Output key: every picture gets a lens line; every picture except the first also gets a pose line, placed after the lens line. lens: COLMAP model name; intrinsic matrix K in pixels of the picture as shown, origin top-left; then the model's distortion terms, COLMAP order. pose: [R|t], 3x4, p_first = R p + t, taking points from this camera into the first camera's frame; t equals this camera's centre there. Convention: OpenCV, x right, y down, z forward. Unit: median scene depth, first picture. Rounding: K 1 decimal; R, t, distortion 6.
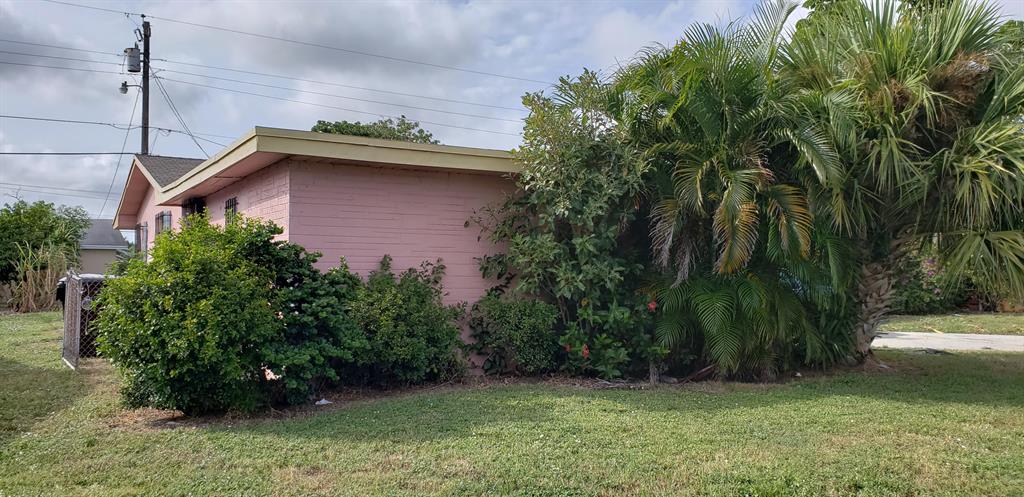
lens RADIAL K [[771.1, 0, 510.8], [0, 771.1, 250.1], [0, 0, 1]] dist [0.024795, -0.002498]
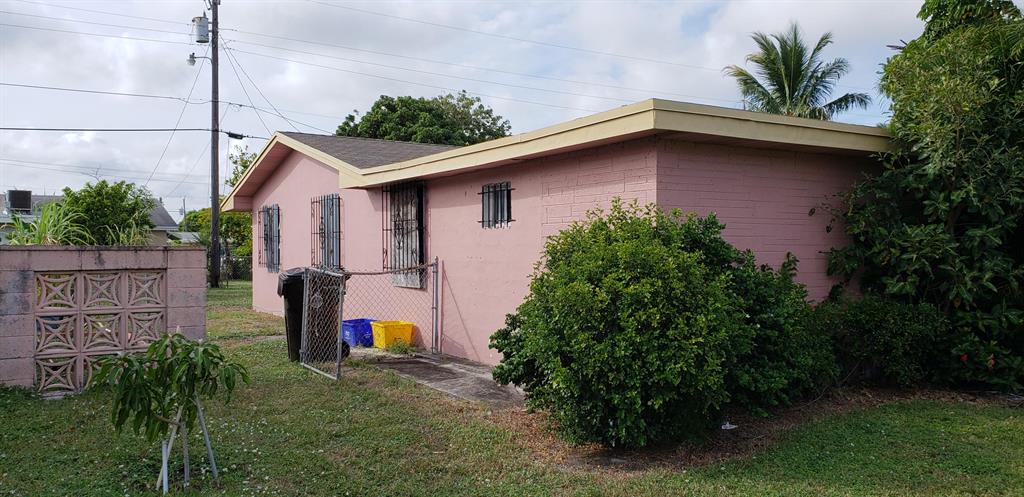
lens RADIAL K [[771.1, 0, 514.3], [0, 771.1, 246.5], [0, 0, 1]] dist [0.024795, -0.002498]
pose [[0.999647, -0.001990, 0.026494, -0.132817], [0.001330, 0.999688, 0.024929, -0.005544], [-0.026535, -0.024885, 0.999338, 0.045557]]
